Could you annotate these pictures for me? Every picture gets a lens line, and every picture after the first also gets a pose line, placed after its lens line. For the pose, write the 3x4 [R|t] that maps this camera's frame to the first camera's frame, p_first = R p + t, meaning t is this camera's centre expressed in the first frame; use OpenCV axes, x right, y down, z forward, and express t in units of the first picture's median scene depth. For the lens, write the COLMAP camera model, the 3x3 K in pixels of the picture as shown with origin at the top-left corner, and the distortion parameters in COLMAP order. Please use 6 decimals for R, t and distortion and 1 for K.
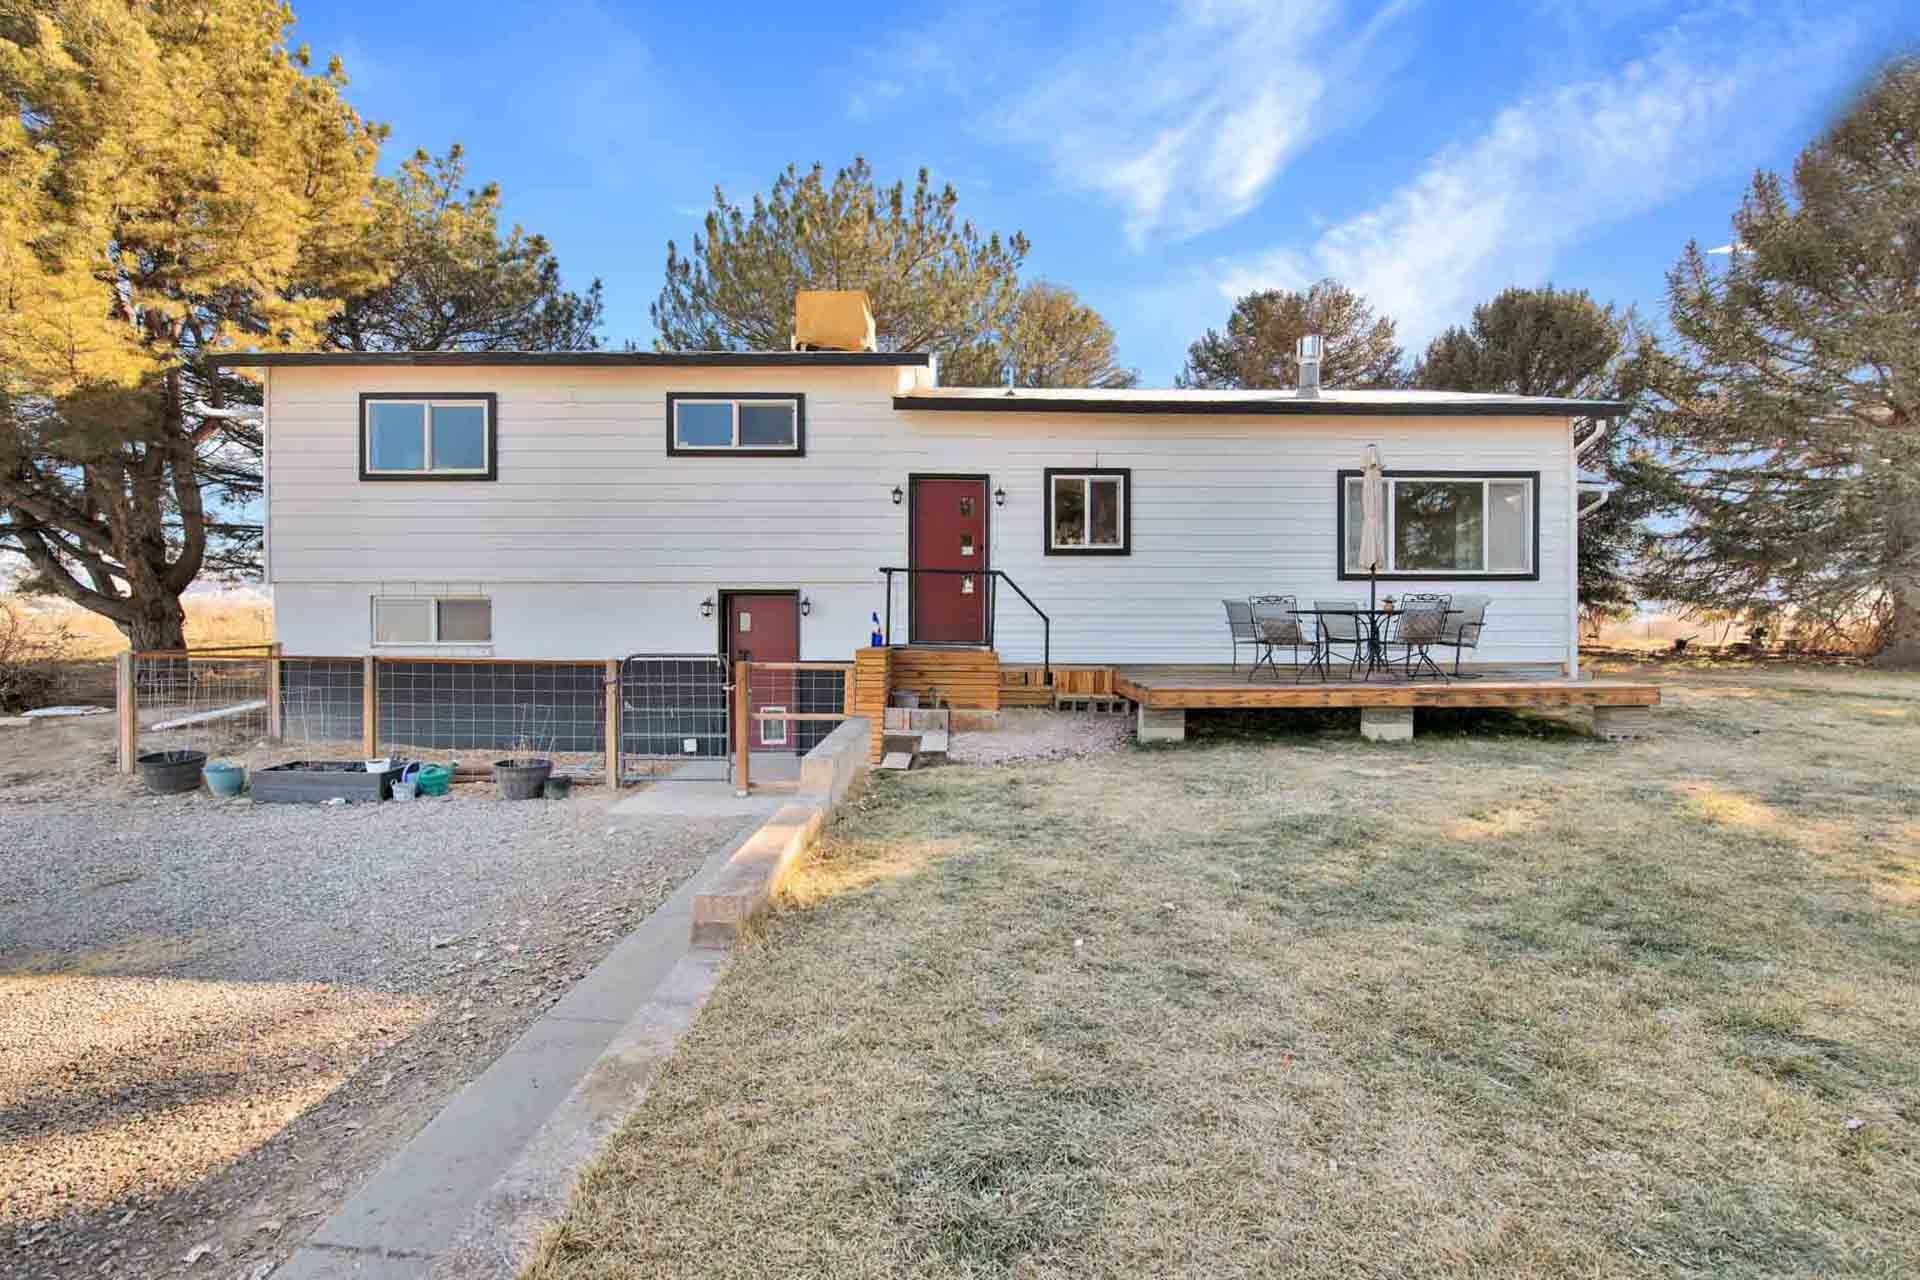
lens RADIAL K [[787.0, 0, 958.5], [0, 787.0, 629.8], [0, 0, 1]] dist [-0.004113, -0.000038]
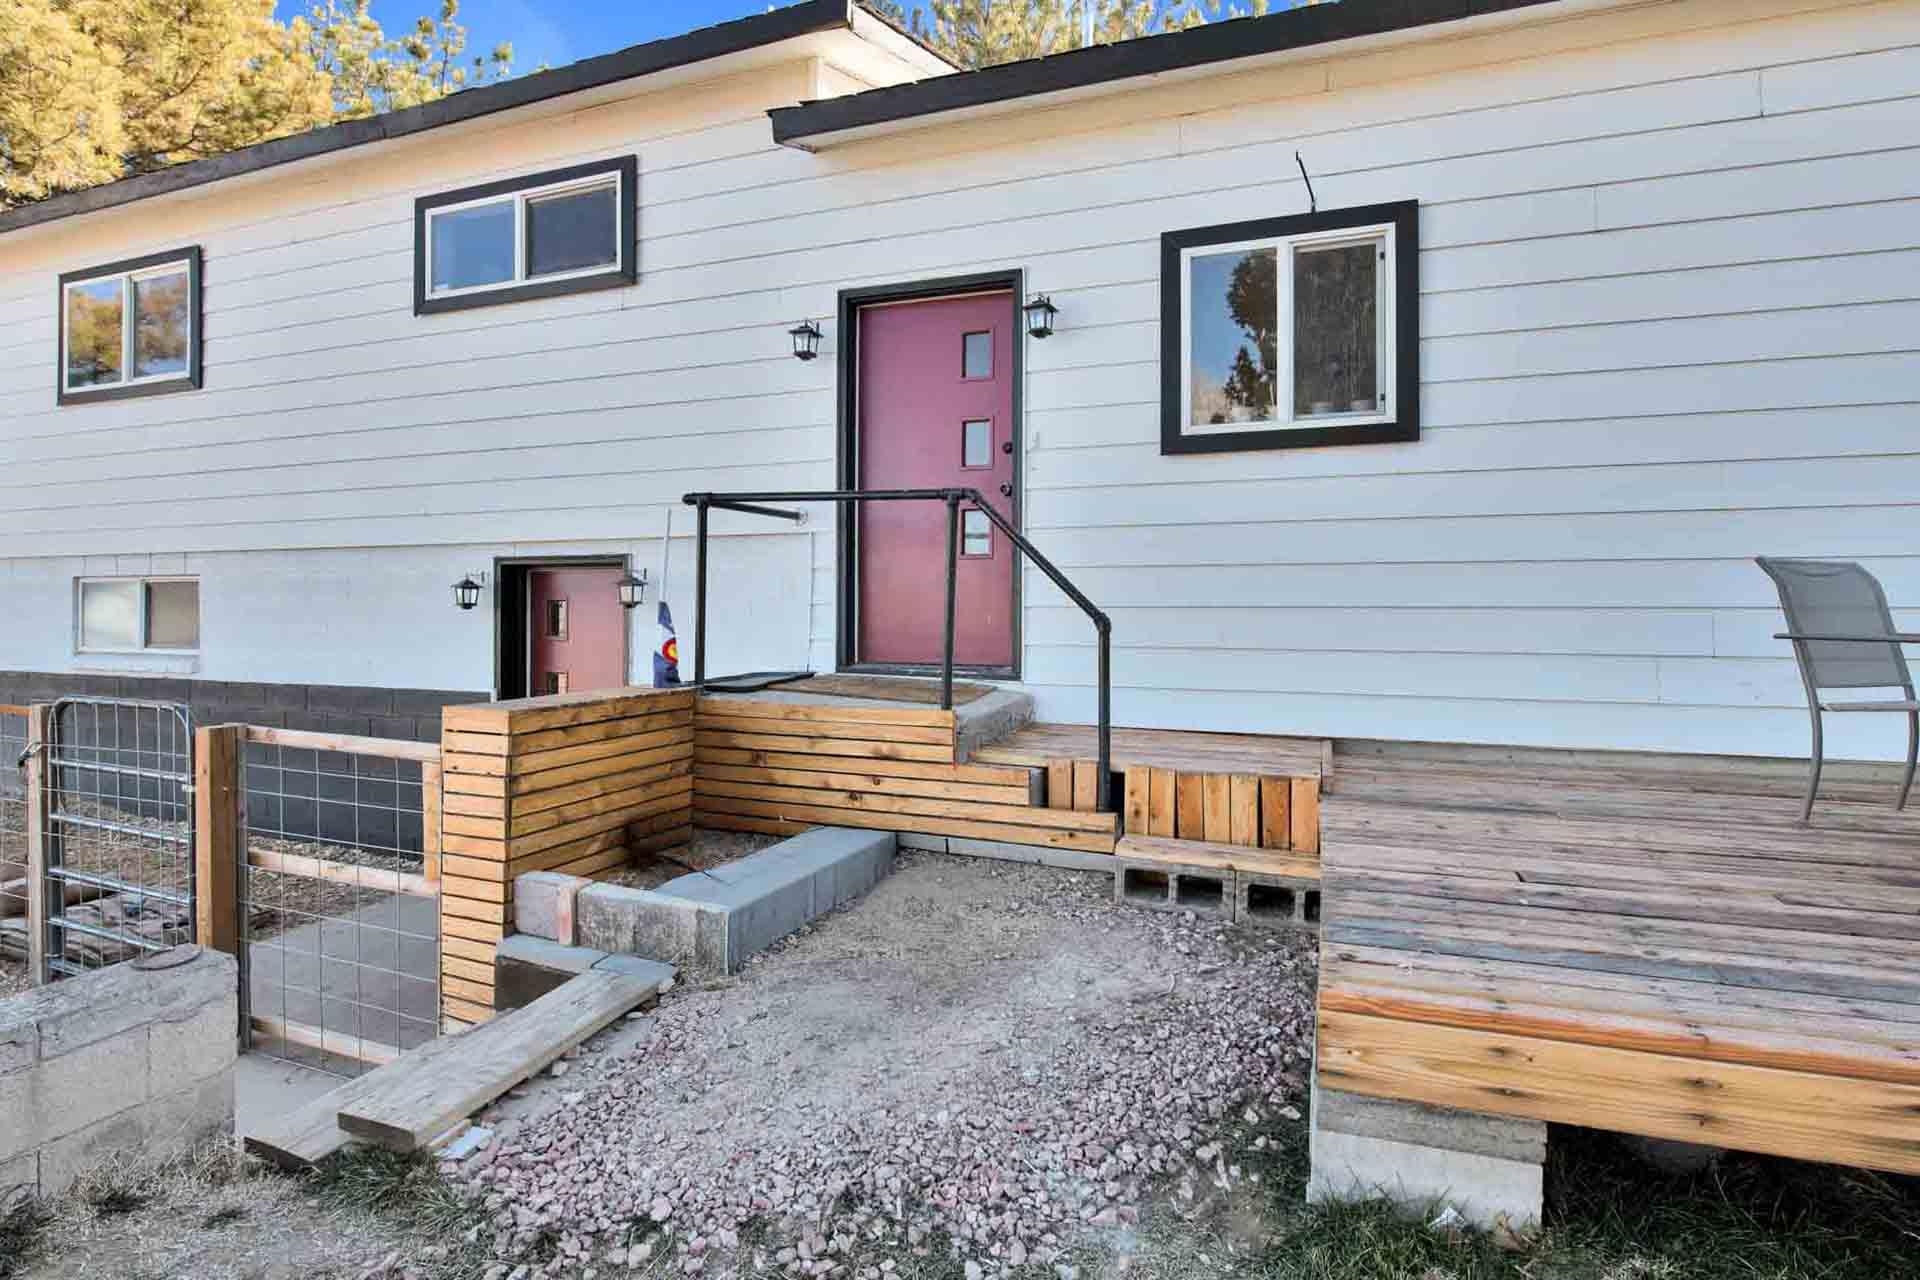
lens RADIAL K [[863.6, 0, 918.5], [0, 863.6, 598.1], [0, 0, 1]] dist [-0.011914, -0.000045]
pose [[0.906612, -0.002297, -0.421959, 0.187854], [-0.006258, 0.999802, -0.018889, -0.014705], [0.421919, 0.019766, 0.906418, 0.584119]]
